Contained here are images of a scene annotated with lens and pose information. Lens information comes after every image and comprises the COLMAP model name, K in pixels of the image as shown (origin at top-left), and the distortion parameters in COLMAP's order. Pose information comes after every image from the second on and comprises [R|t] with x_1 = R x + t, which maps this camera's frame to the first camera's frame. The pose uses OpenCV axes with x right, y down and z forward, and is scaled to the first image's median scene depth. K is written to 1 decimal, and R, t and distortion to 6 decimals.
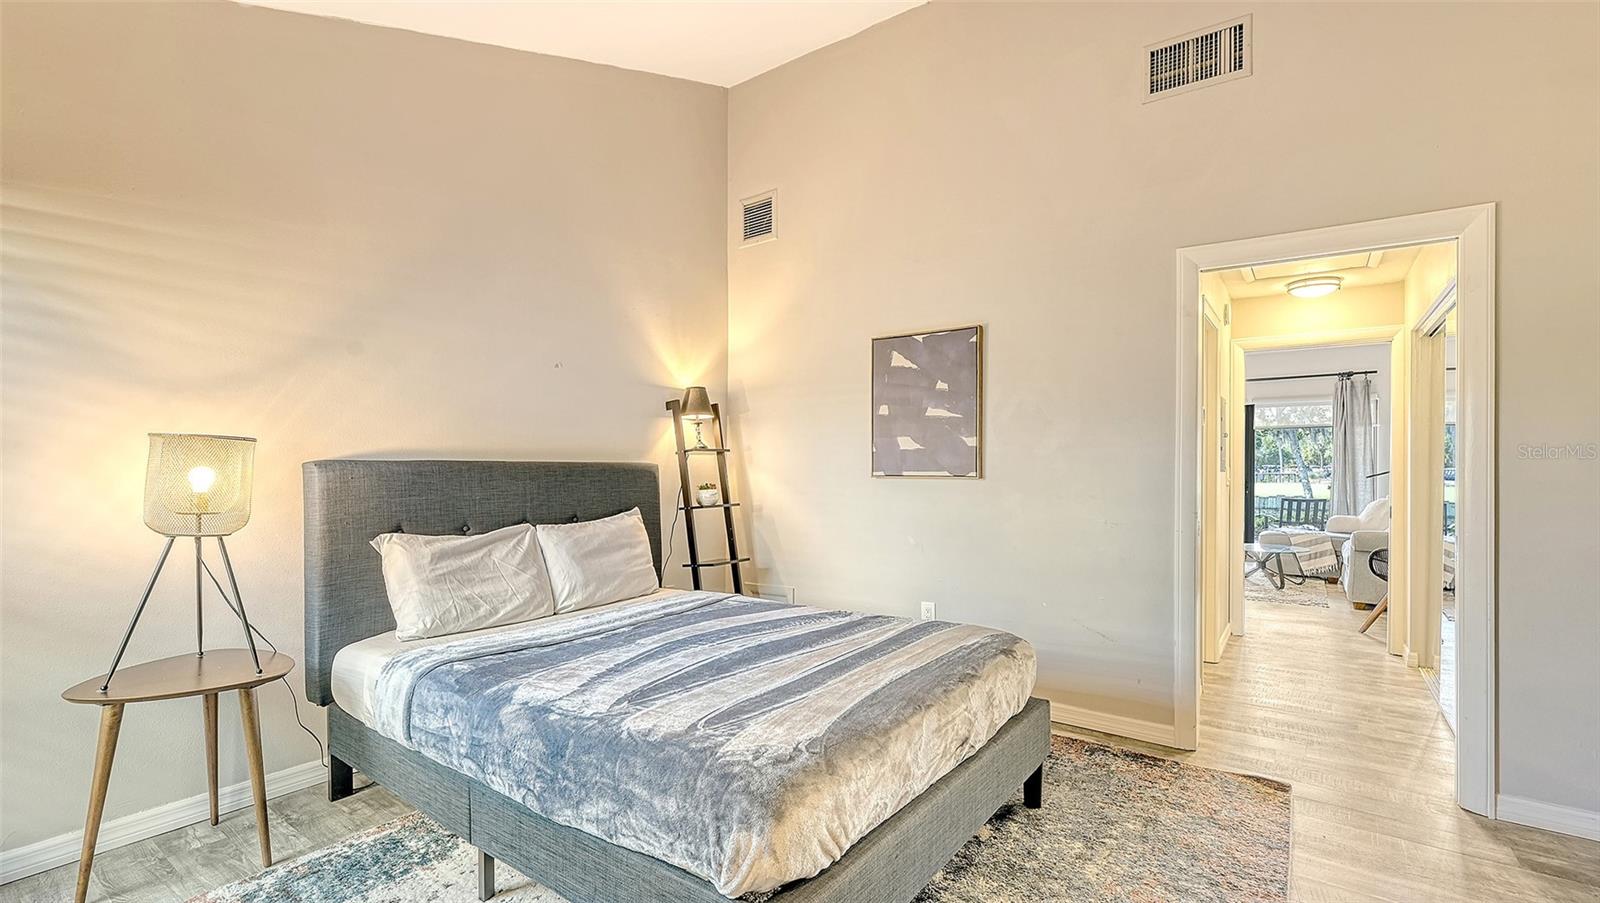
lens RADIAL K [[701.4, 0, 800.4], [0, 701.4, 473.8], [0, 0, 1]] dist [-0.012548, -0.000087]
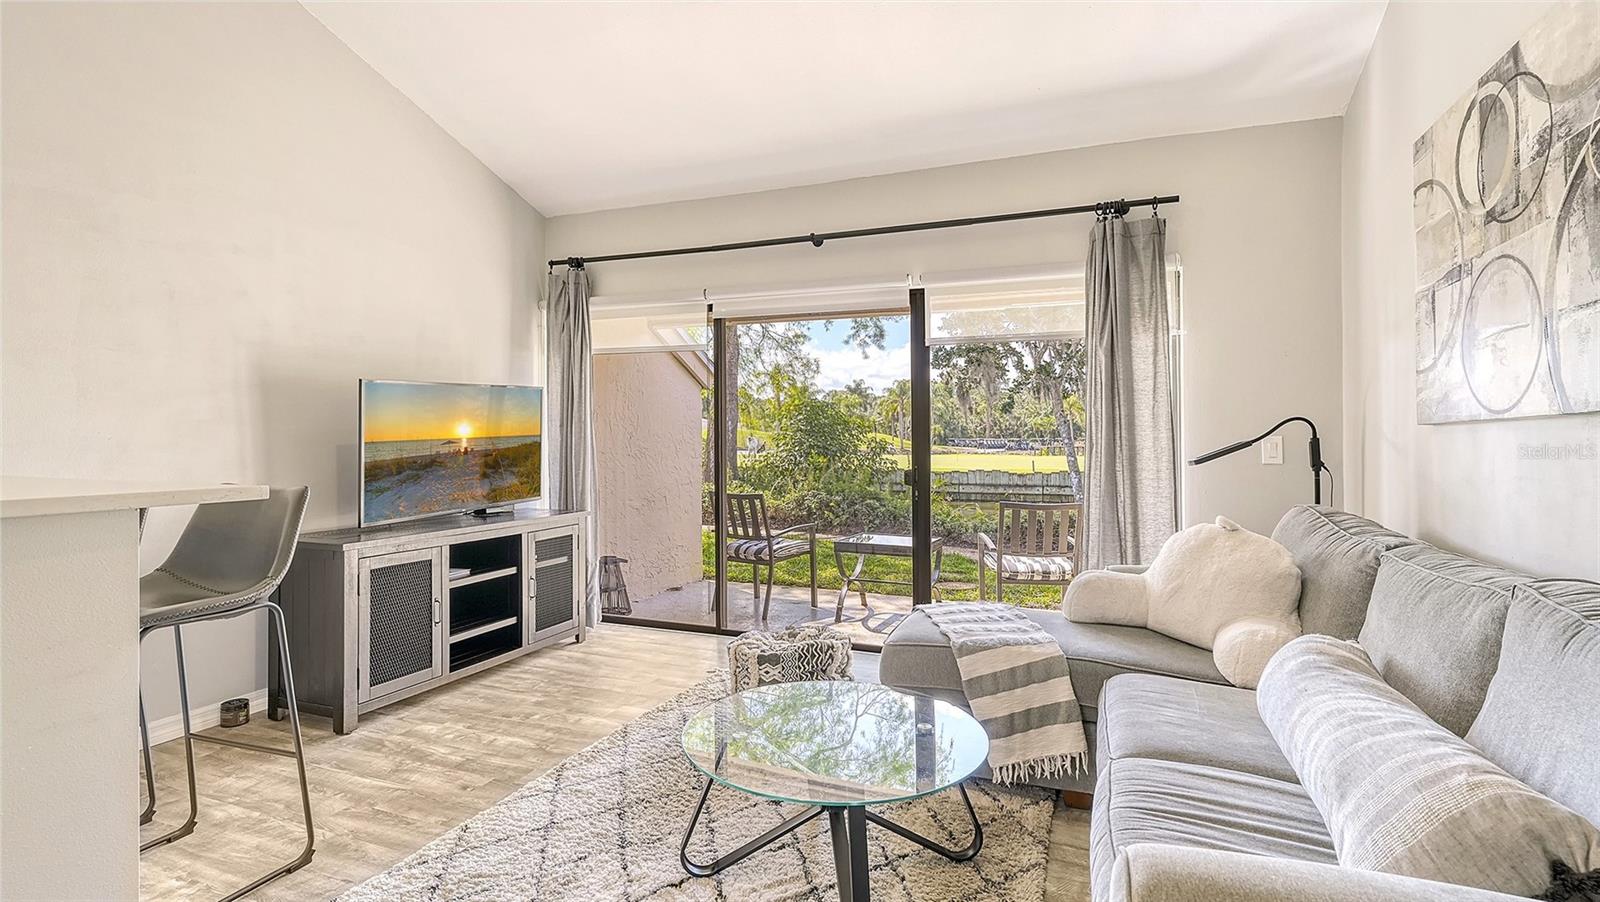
lens RADIAL K [[743.0, 0, 809.3], [0, 743.0, 444.6], [0, 0, 1]] dist [-0.002460, -0.000559]
pose [[0.966635, -0.007742, 0.256041, 0.505480], [0.009671, 0.999934, -0.006274, -0.002445], [-0.255976, 0.008541, 0.966645, 0.633162]]
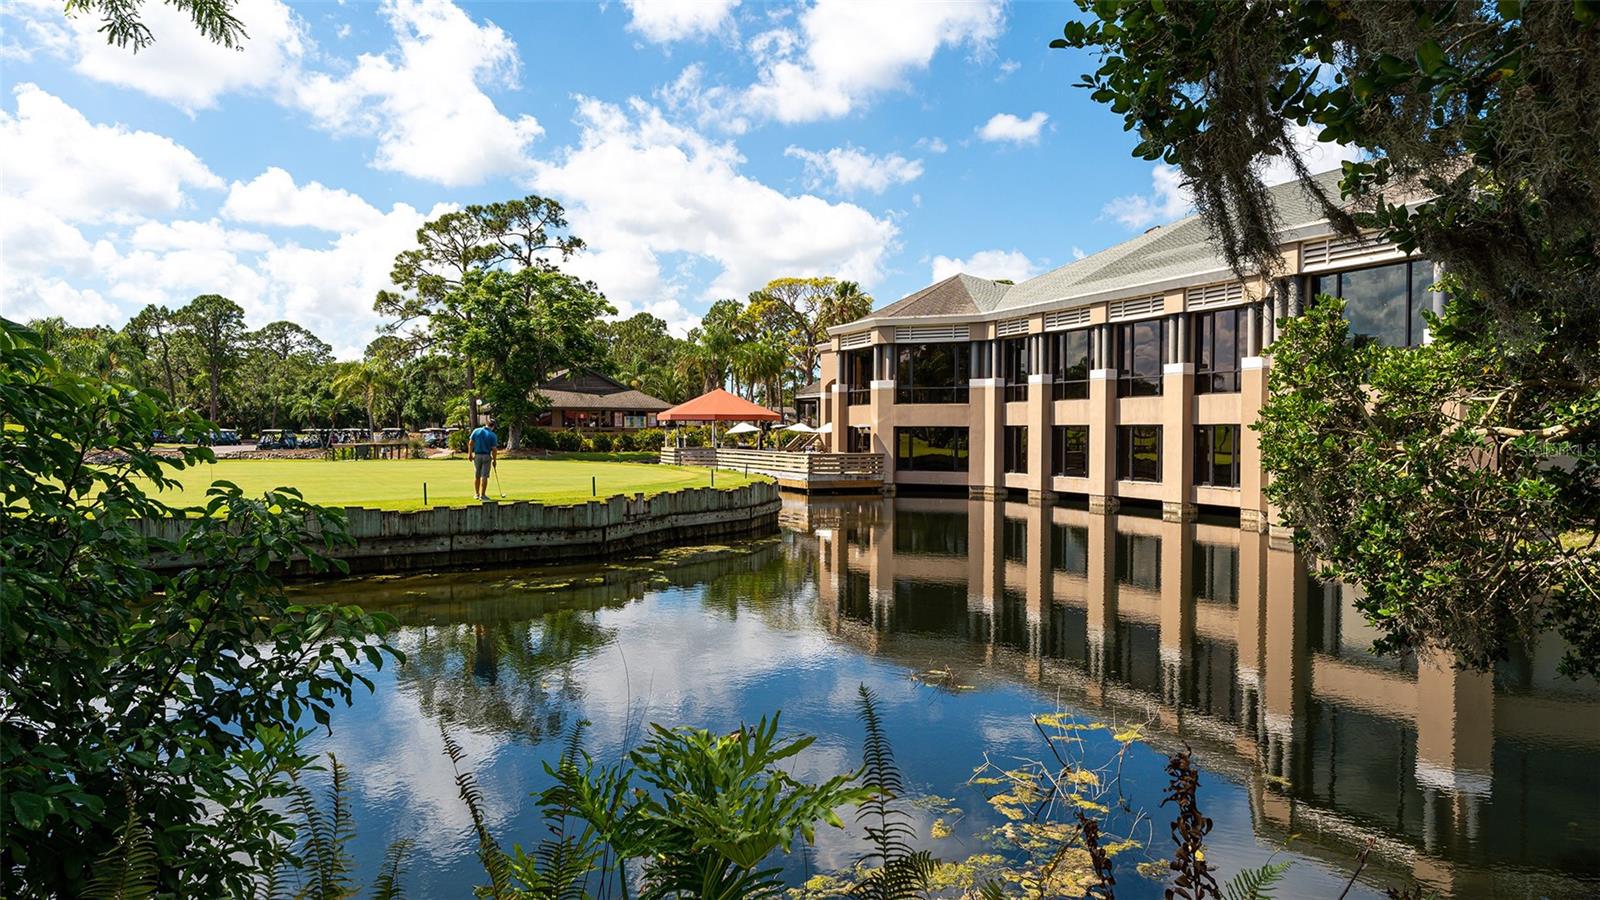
lens RADIAL K [[1015.6, 0, 800.0], [0, 1015.6, 450.0], [0, 0, 1]] dist [-0.005392, -0.001423]
pose [[0.511445, -0.026152, 0.858918, 0.880954], [0.018313, 0.999642, 0.019532, -0.050681], [-0.859121, 0.005740, 0.511740, 1.928559]]
